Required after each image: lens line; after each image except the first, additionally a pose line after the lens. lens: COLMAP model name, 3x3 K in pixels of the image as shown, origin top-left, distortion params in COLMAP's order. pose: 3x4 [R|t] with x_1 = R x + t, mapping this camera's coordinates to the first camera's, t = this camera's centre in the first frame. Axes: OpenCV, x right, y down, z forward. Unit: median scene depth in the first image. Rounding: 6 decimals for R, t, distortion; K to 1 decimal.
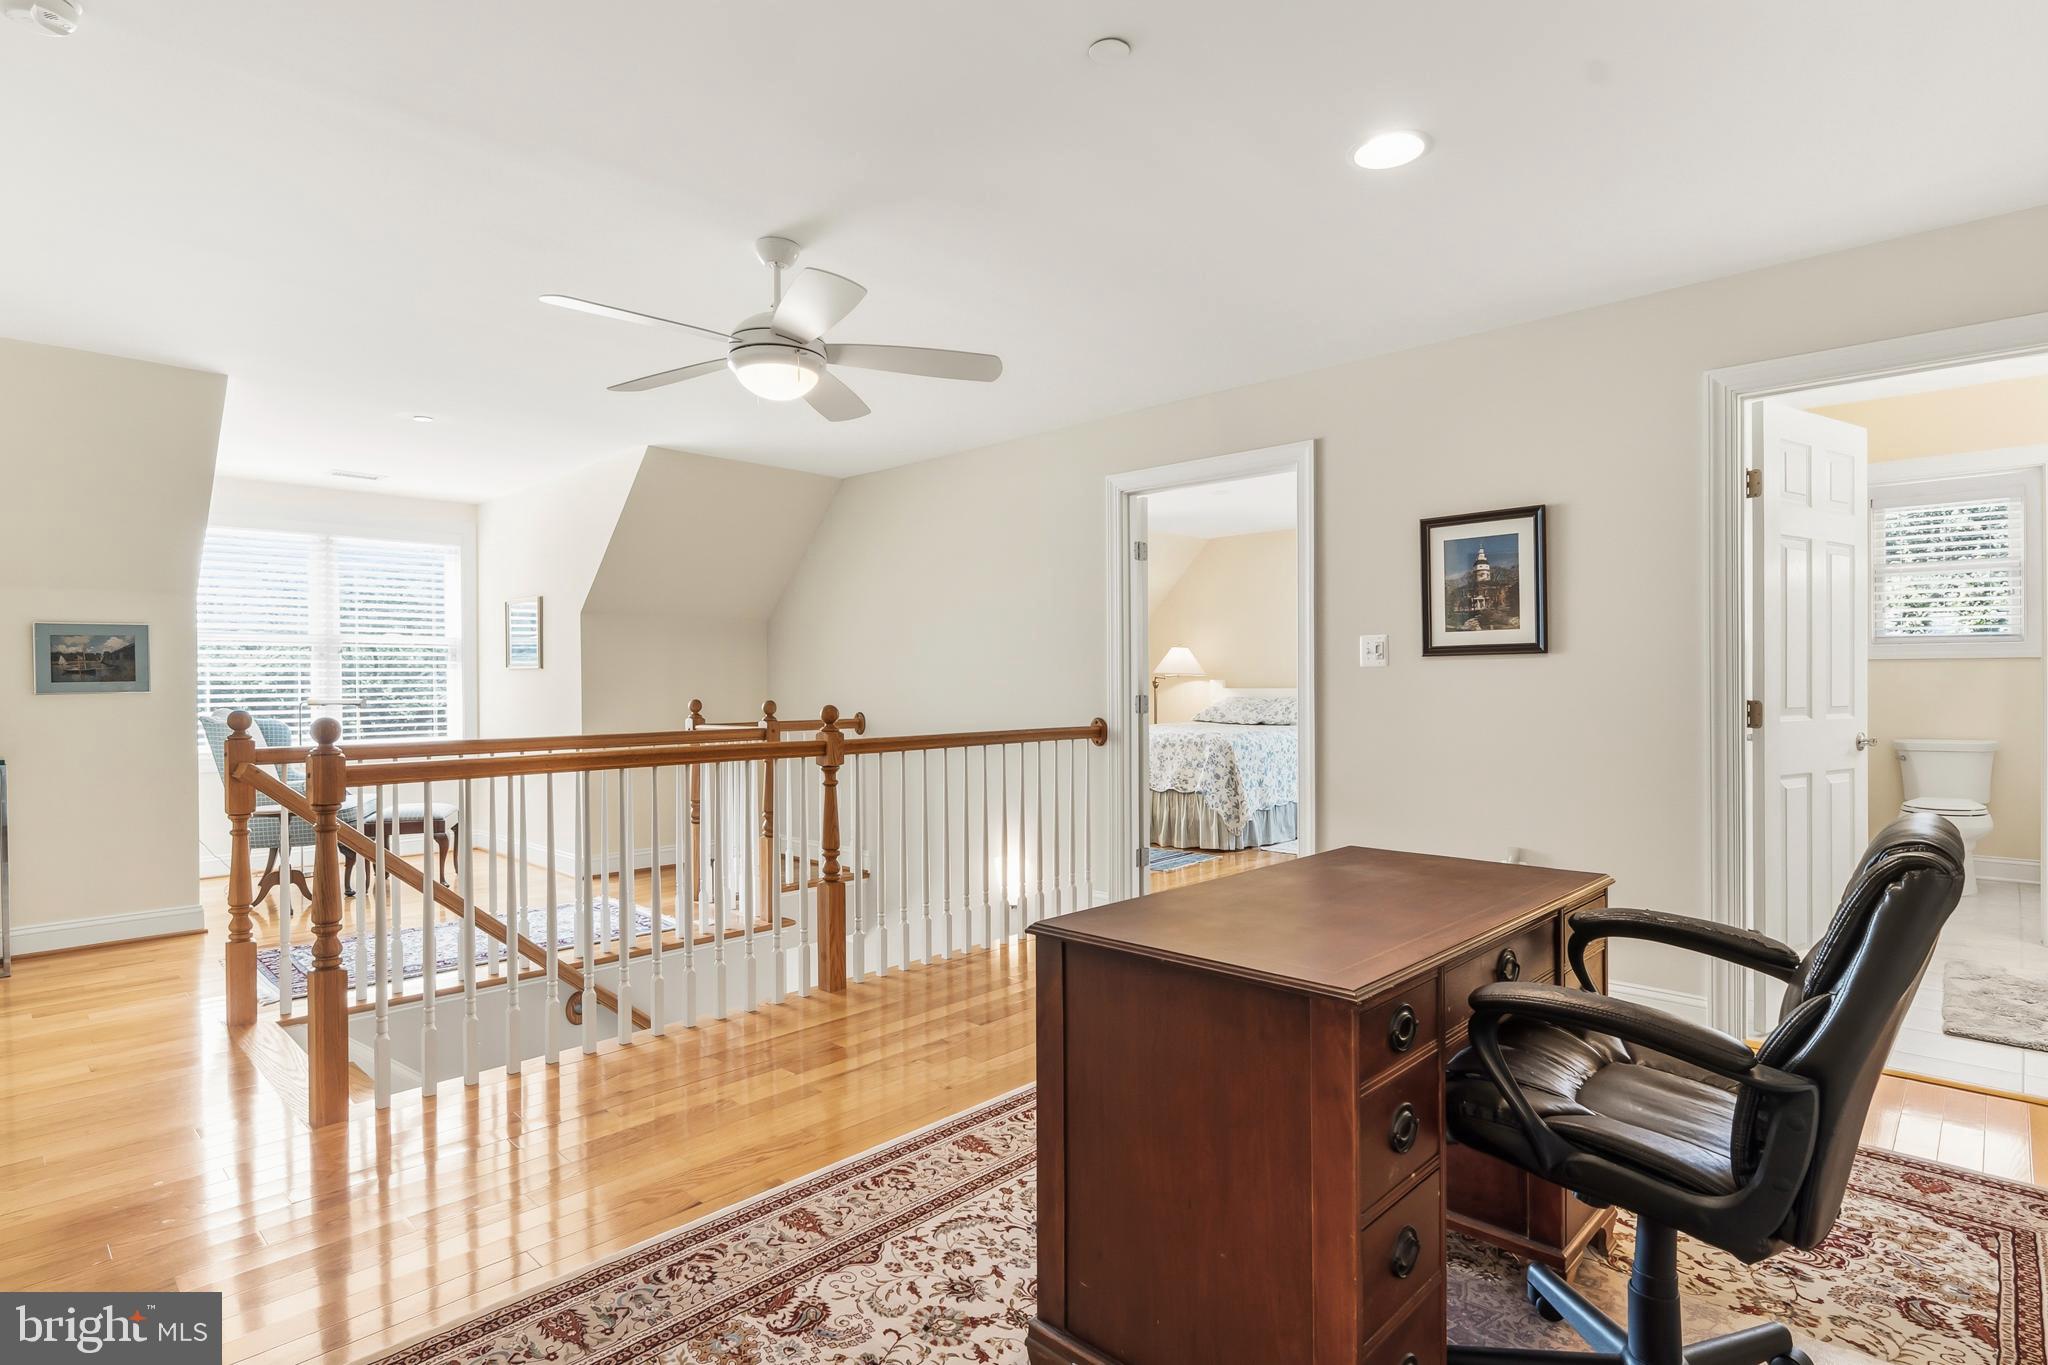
lens RADIAL K [[1059.6, 0, 1022.5], [0, 1059.6, 686.1], [0, 0, 1]] dist [-0.010018, 0.000980]
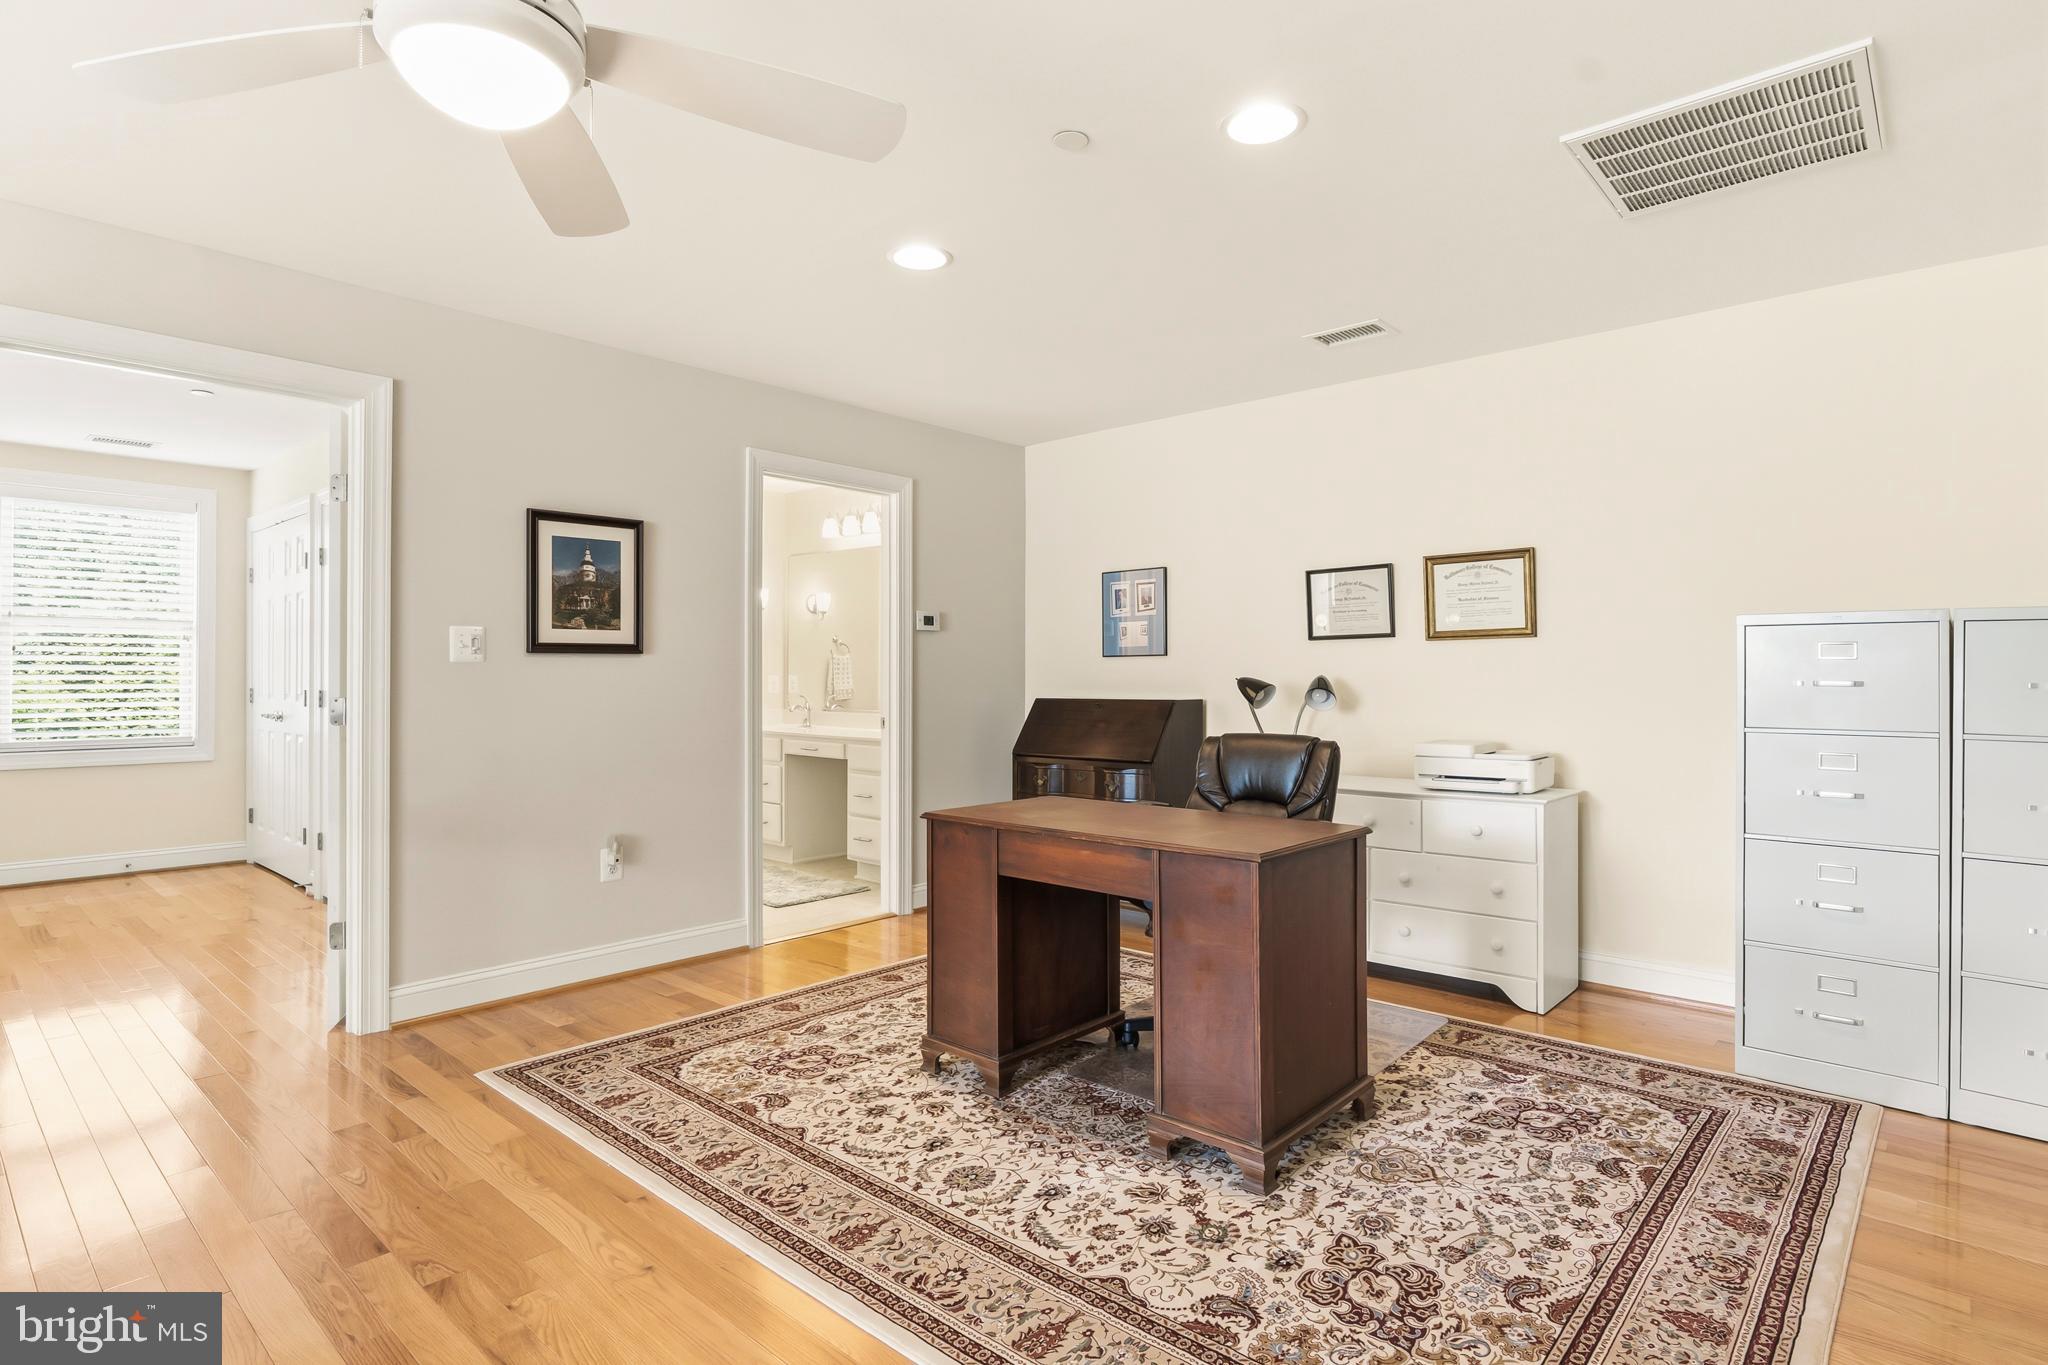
lens RADIAL K [[1059.6, 0, 1019.4], [0, 1059.6, 667.5], [0, 0, 1]] dist [-0.010018, 0.000980]
pose [[-0.045845, 0.015128, 0.998834, -0.579251], [0.006452, 0.999869, -0.014847, 0.001965], [-0.998928, 0.005764, -0.045937, 0.595945]]
